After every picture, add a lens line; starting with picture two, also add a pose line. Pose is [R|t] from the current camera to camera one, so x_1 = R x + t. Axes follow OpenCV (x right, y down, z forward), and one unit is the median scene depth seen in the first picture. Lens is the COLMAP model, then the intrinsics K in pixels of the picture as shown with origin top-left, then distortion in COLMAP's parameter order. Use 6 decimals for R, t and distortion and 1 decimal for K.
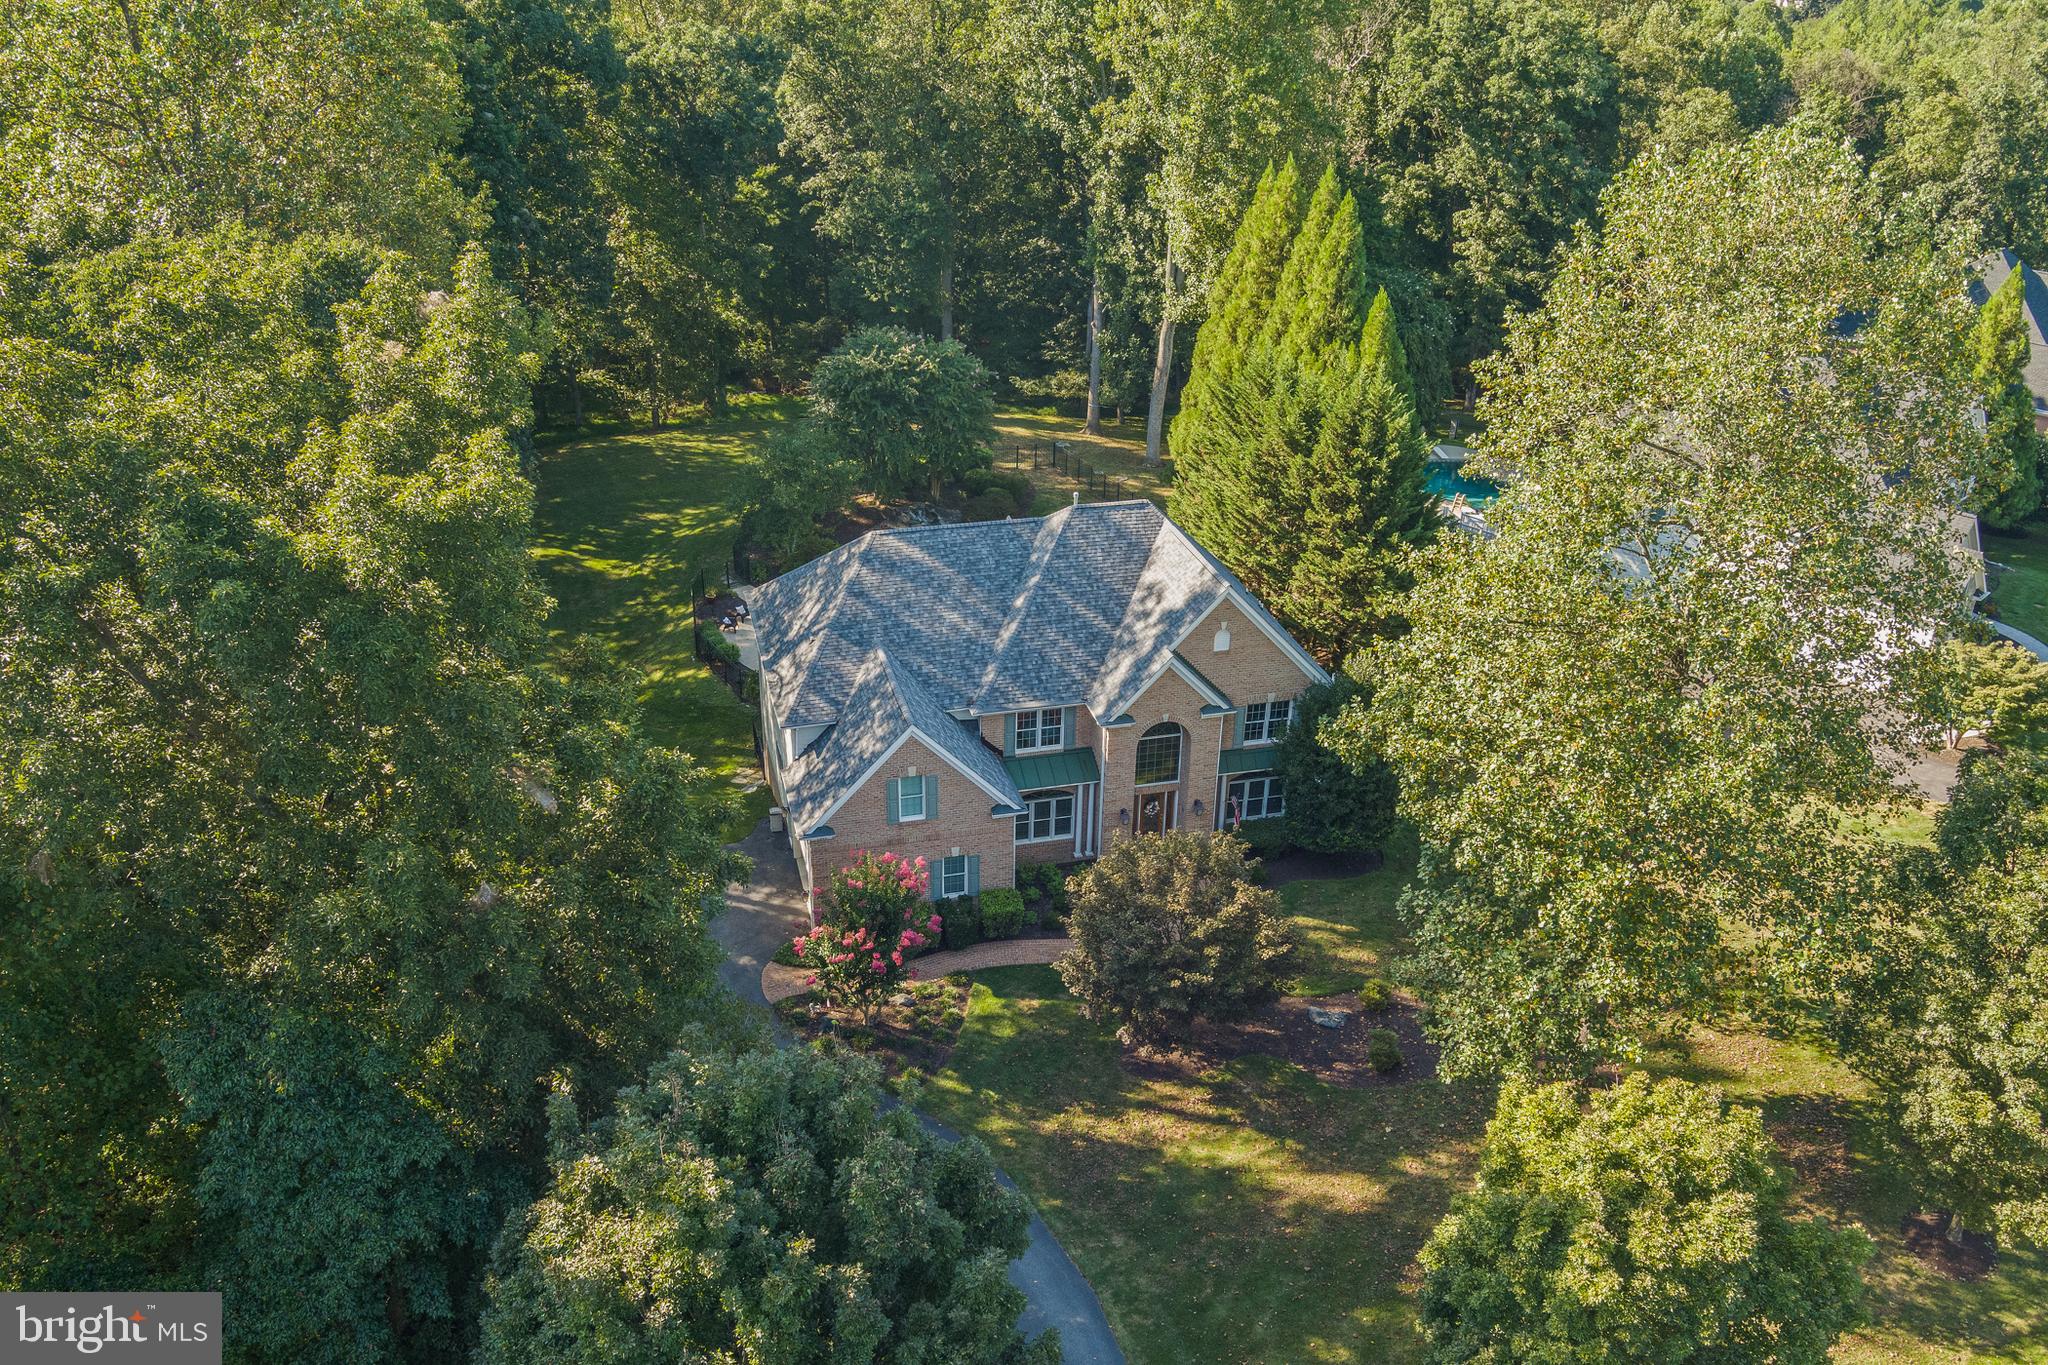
lens RADIAL K [[1672.6, 0, 1031.6], [0, 1672.6, 684.1], [0, 0, 1]] dist [-0.061824, 0.011858]
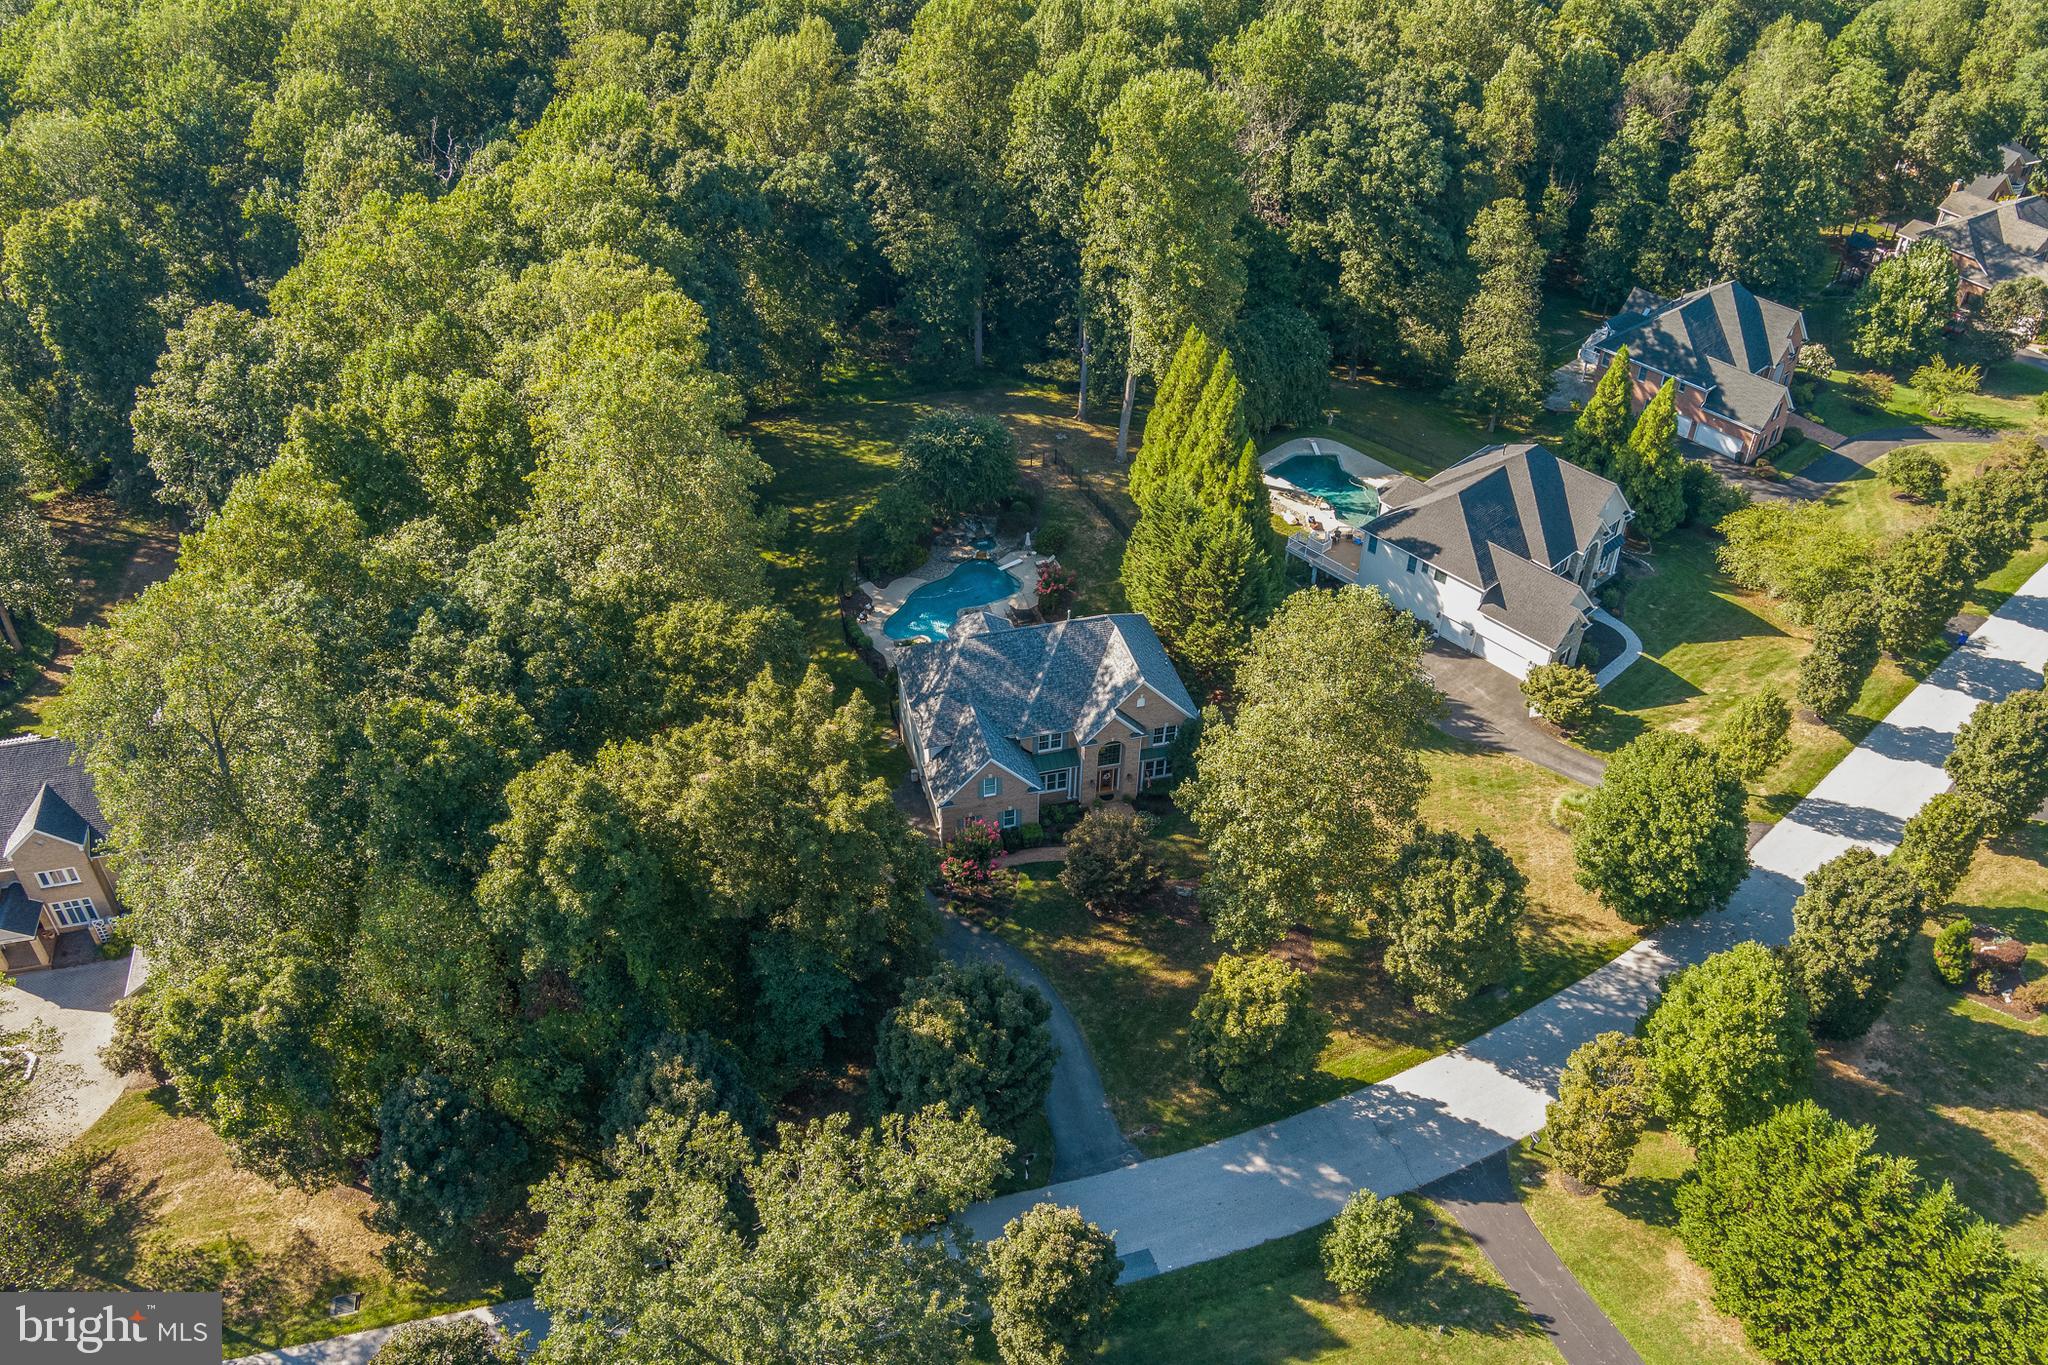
lens RADIAL K [[1672.6, 0, 1021.3], [0, 1672.6, 677.5], [0, 0, 1]] dist [-0.061824, 0.011858]
pose [[0.999991, -0.001307, -0.004136, -0.021482], [0.002088, 0.980810, 0.194955, -0.434812], [0.003802, -0.194962, 0.980803, -0.941301]]
